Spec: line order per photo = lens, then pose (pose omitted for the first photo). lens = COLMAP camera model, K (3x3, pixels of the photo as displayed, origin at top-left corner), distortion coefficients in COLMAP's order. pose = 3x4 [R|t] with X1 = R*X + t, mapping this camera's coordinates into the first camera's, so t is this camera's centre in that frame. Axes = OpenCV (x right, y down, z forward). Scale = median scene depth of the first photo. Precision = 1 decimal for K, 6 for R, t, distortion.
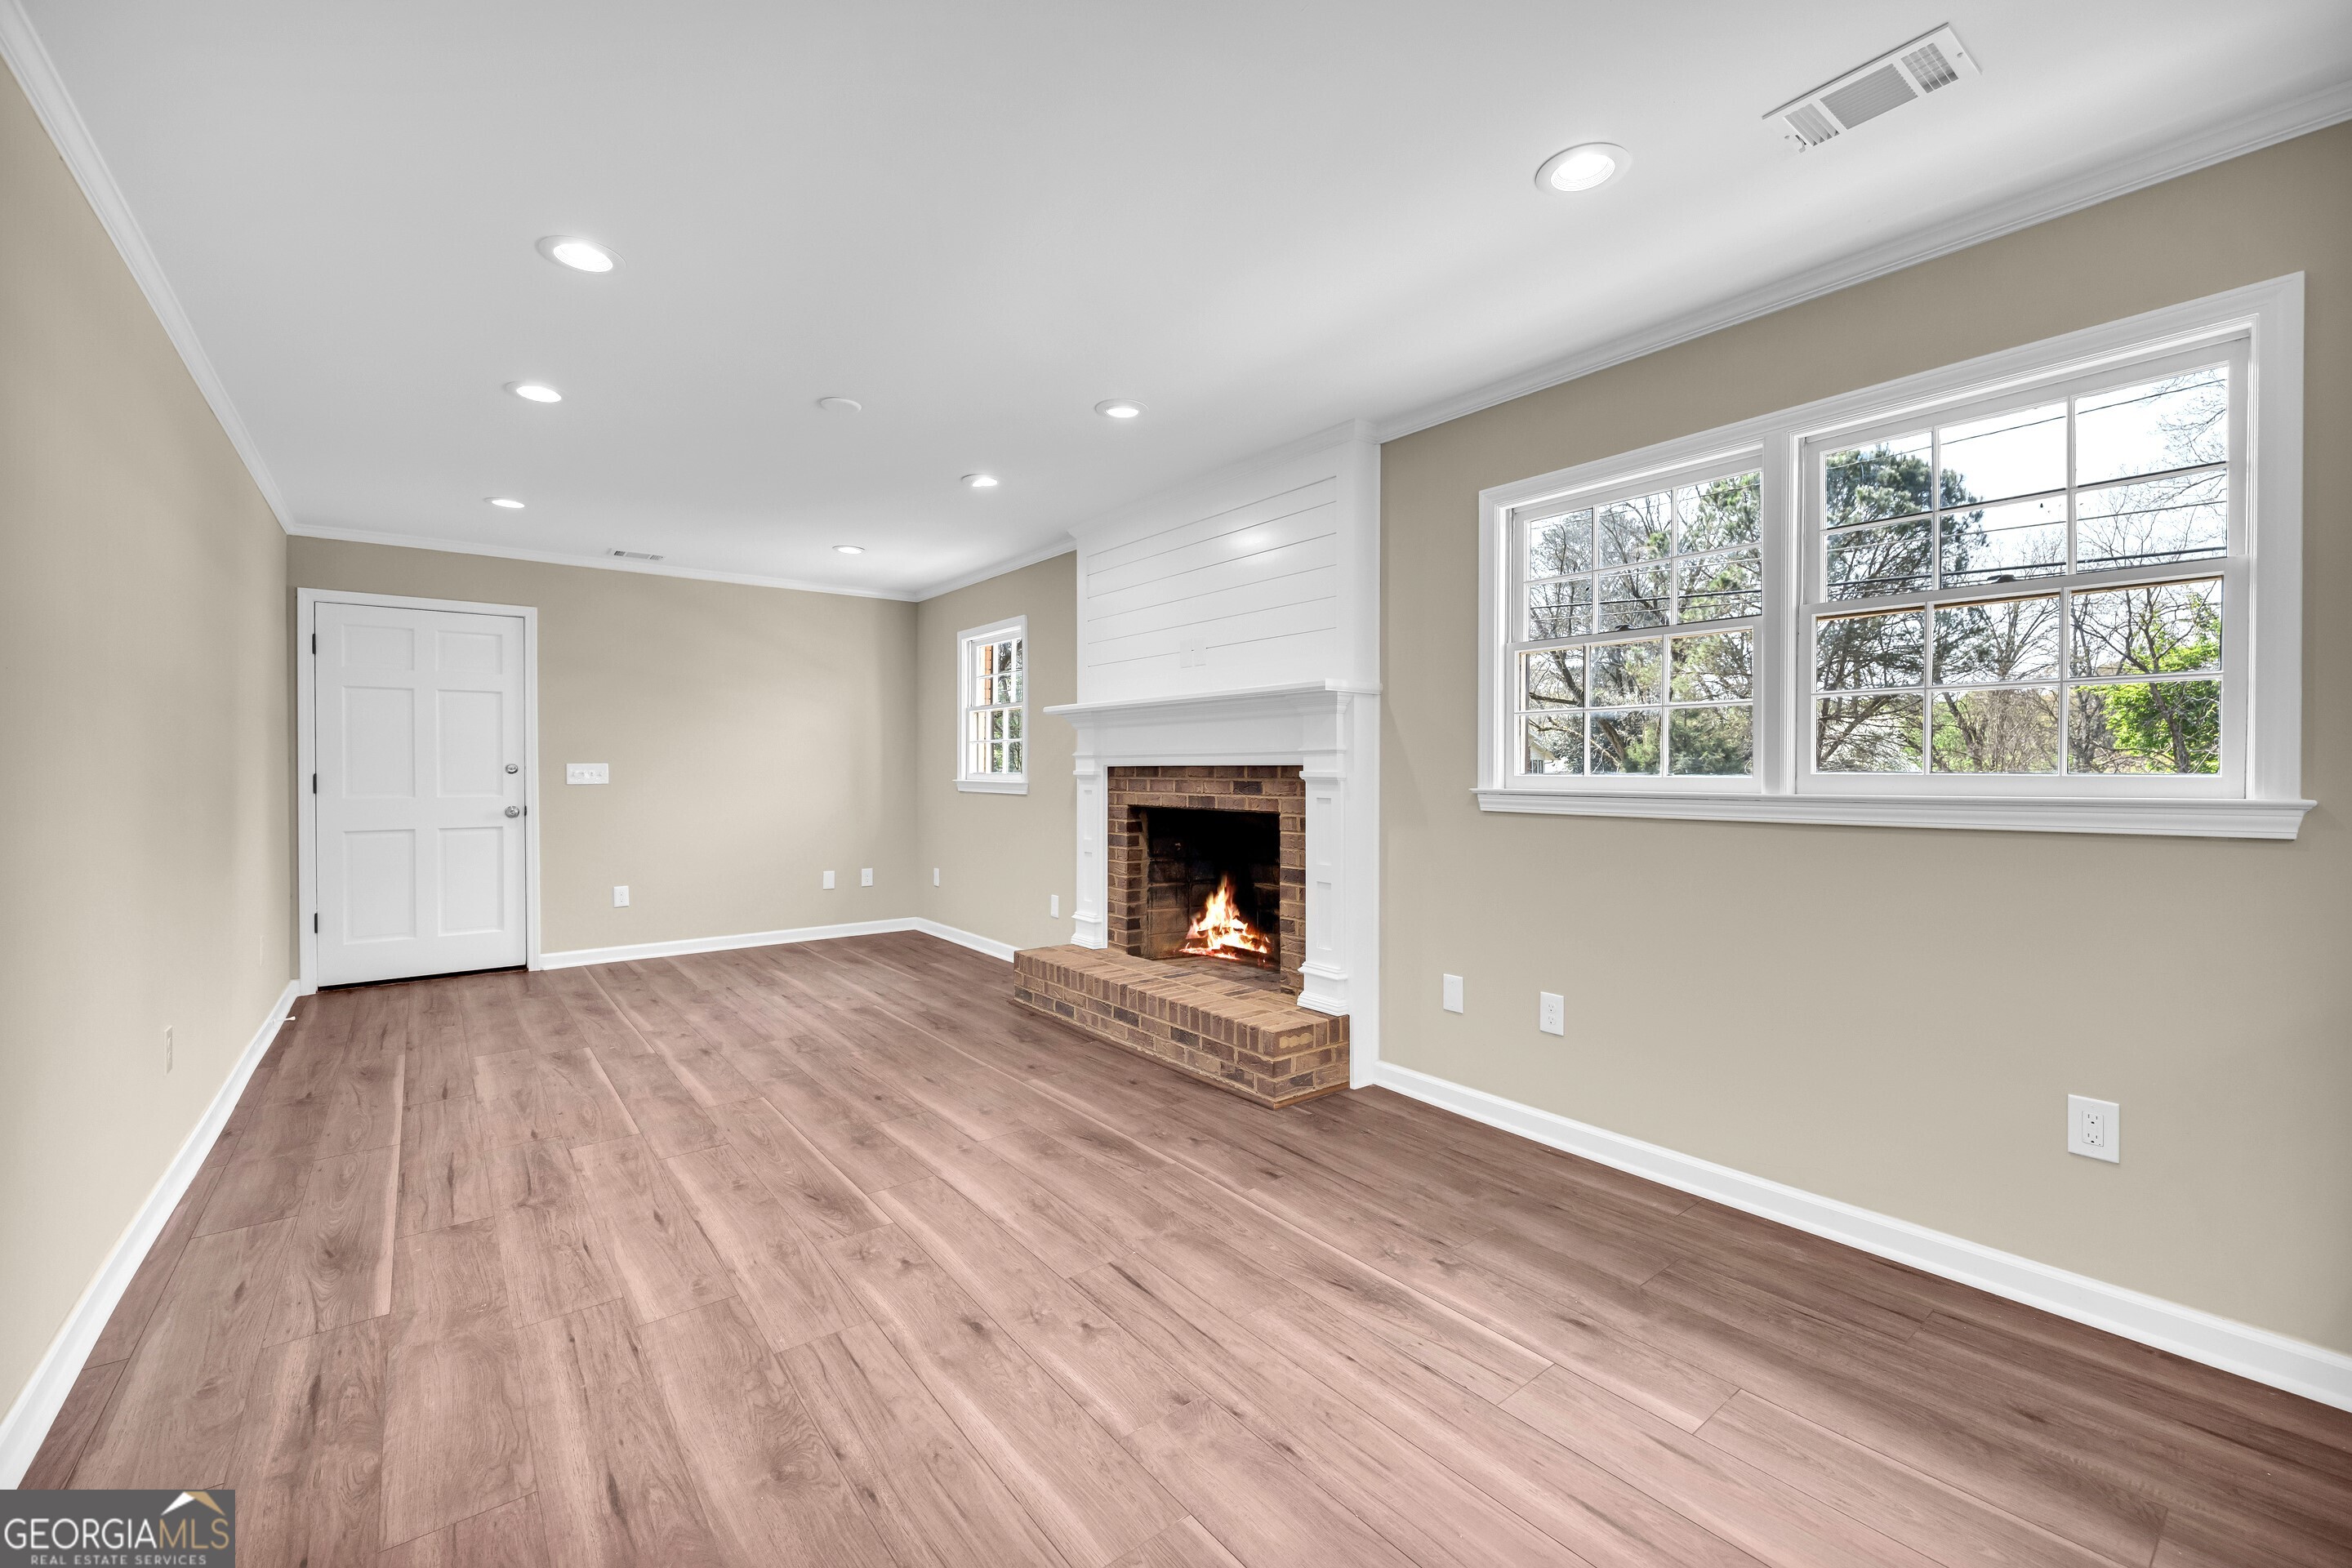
lens RADIAL K [[991.9, 0, 1219.3], [0, 991.9, 765.4], [0, 0, 1]] dist [-0.004222, -0.000133]
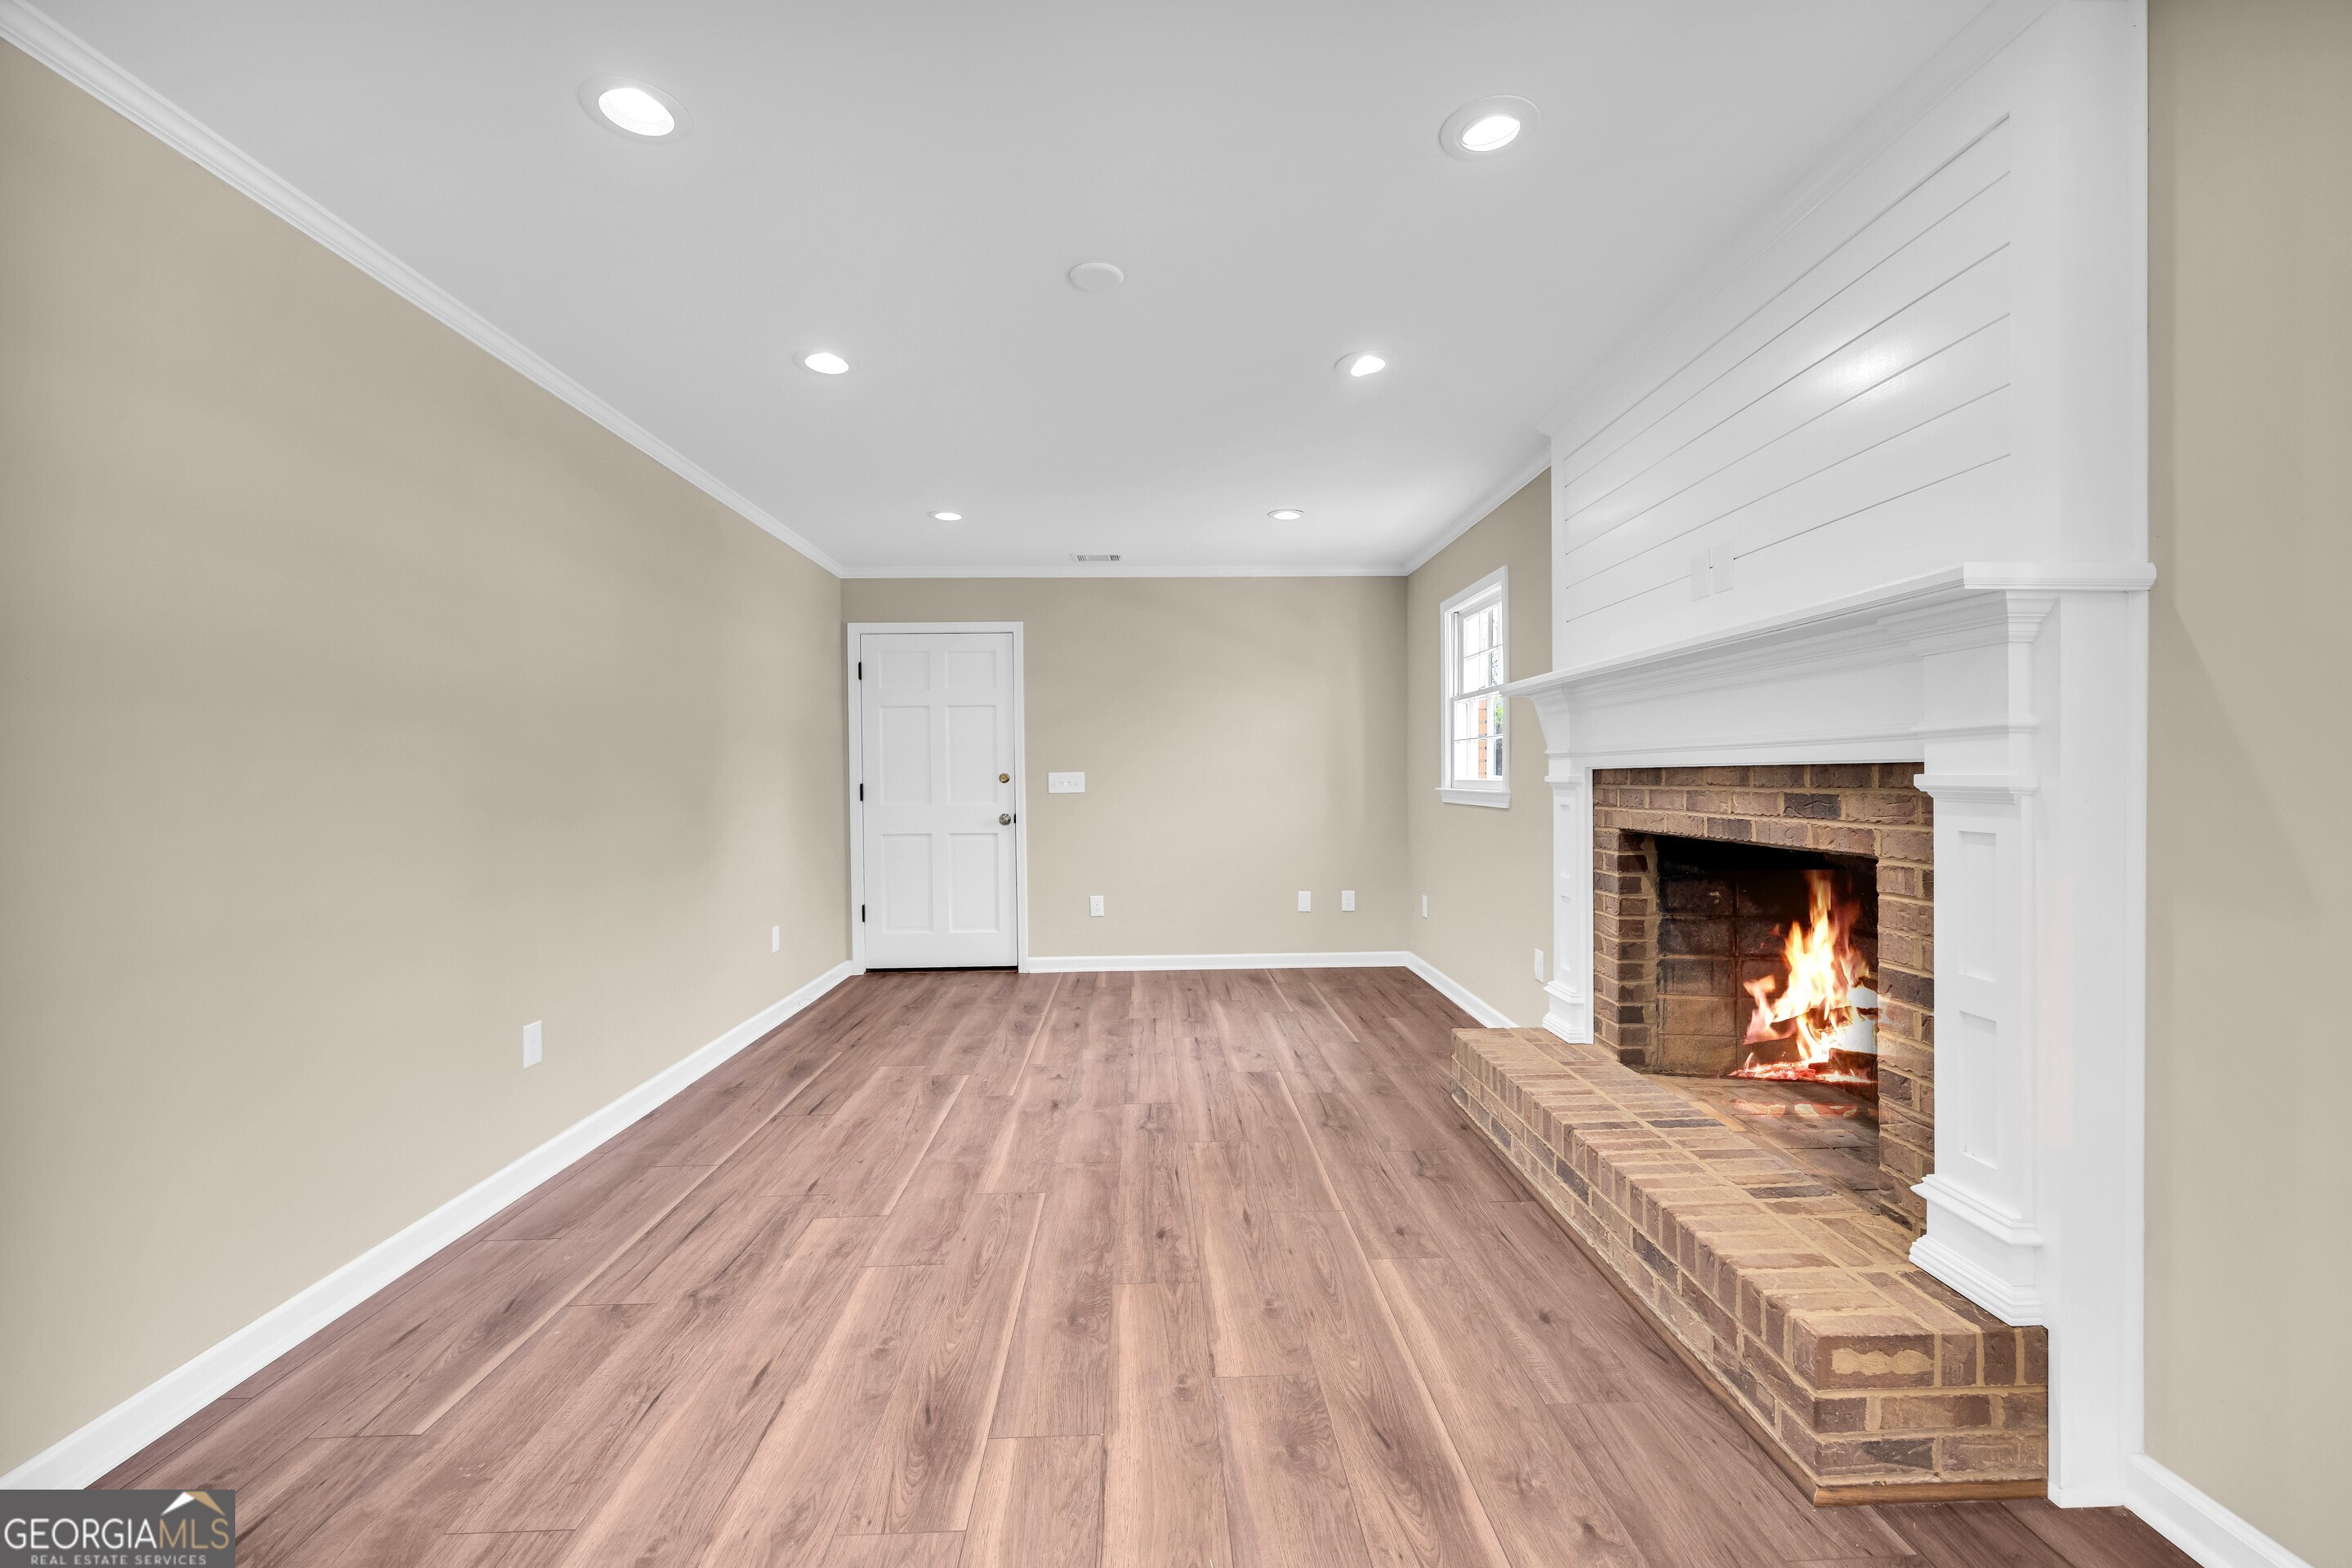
lens RADIAL K [[1014.1, 0, 1127.0], [0, 1014.1, 784.7], [0, 0, 1]] dist [-0.002010, 0.000176]
pose [[0.784165, -0.002263, -0.620548, 0.082807], [0.010666, 0.999895, 0.009831, 0.001988], [0.620460, -0.014328, 0.784107, 0.366622]]
